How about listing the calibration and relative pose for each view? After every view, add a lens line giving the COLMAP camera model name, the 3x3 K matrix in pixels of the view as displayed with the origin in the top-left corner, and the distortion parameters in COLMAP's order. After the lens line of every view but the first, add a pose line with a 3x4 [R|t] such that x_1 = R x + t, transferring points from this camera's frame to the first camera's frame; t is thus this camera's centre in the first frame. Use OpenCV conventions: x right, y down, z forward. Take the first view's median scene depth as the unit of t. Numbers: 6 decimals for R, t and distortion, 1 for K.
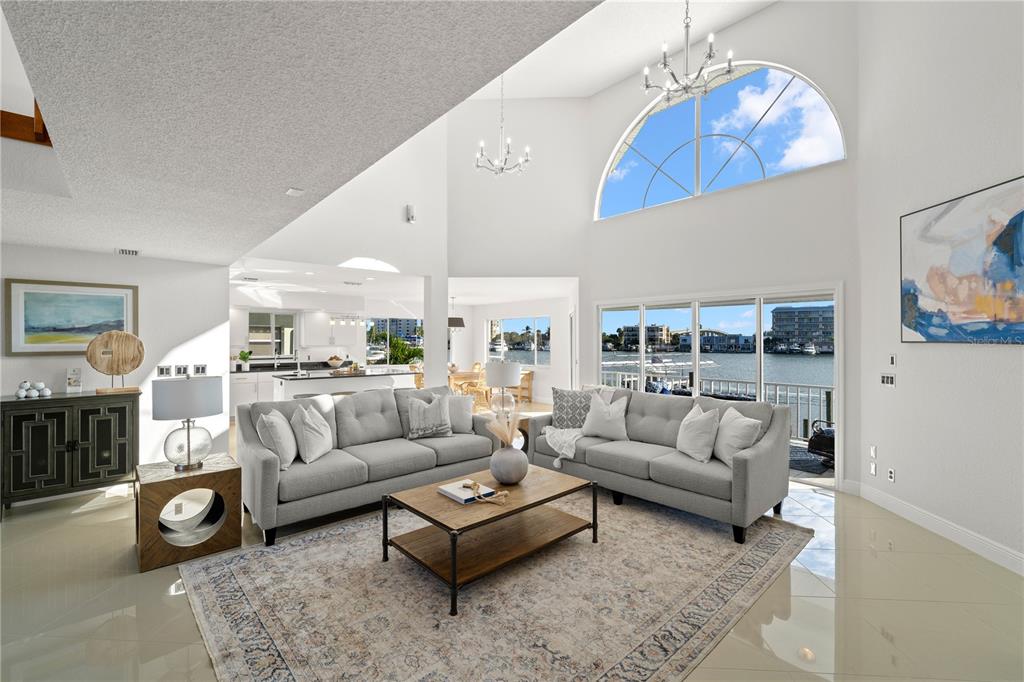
lens RADIAL K [[458.2, 0, 510.0], [0, 458.2, 338.4], [0, 0, 1]] dist [0.018849, 0.000601]
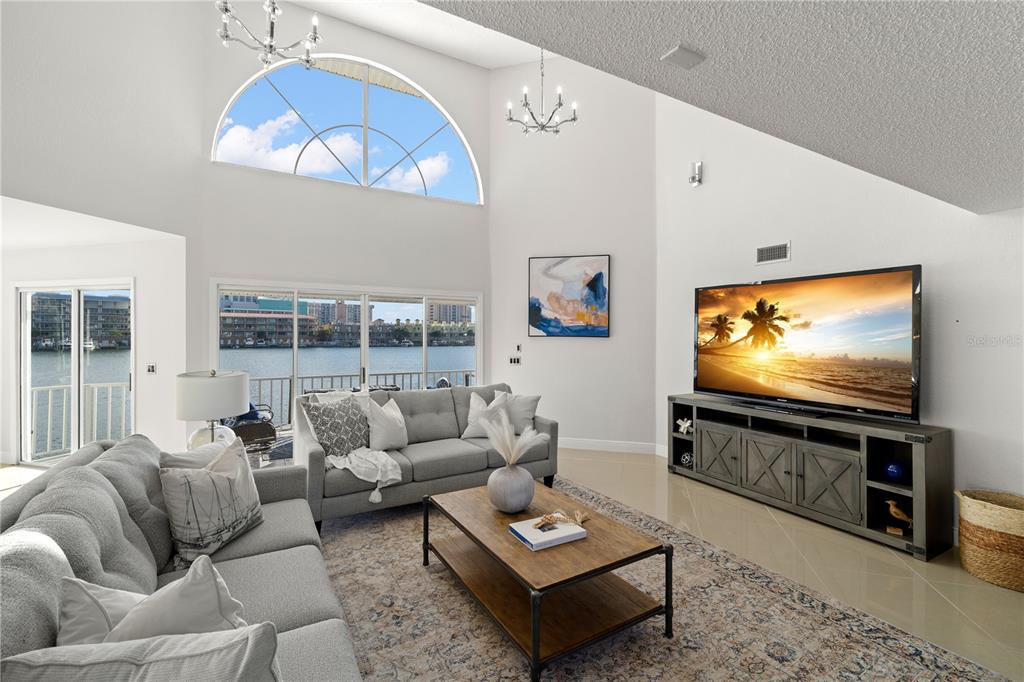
lens RADIAL K [[458.2, 0, 516.8], [0, 458.2, 336.5], [0, 0, 1]] dist [0.018849, 0.000601]
pose [[0.179363, -0.003729, 0.983776, -0.767672], [-0.004953, 0.999977, 0.004693, 0.002396], [-0.983770, -0.005715, 0.179341, 0.808076]]
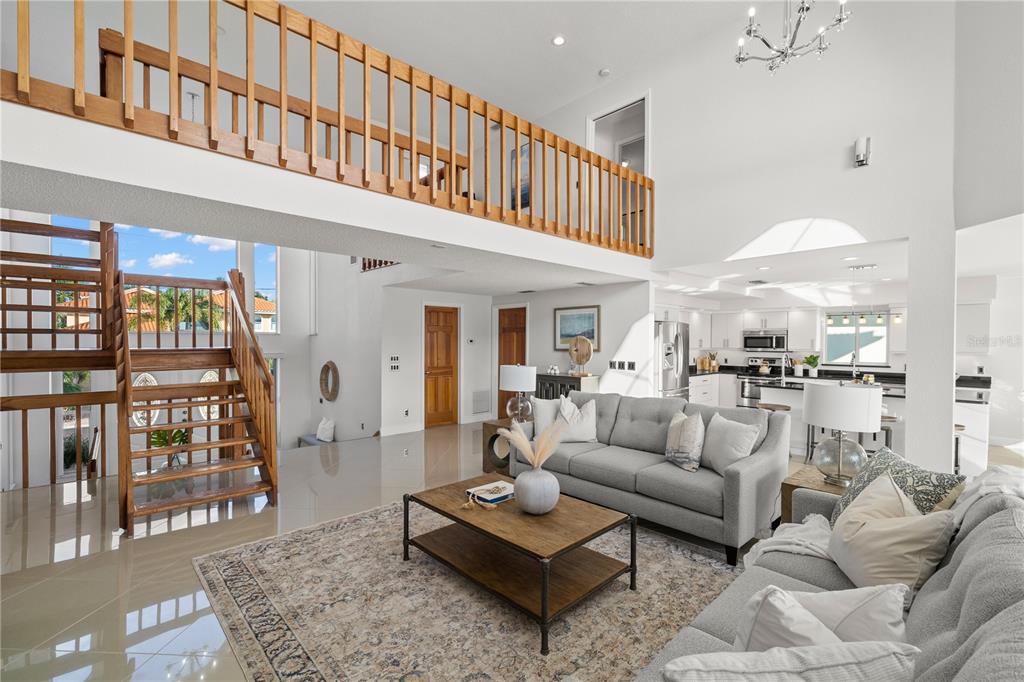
lens RADIAL K [[458.2, 0, 514.2], [0, 458.2, 344.1], [0, 0, 1]] dist [0.018849, 0.000601]
pose [[0.017188, 0.005601, -0.999837, 0.814445], [-0.002469, 0.999982, 0.005559, 0.002995], [0.999849, 0.002373, 0.017202, 0.917027]]
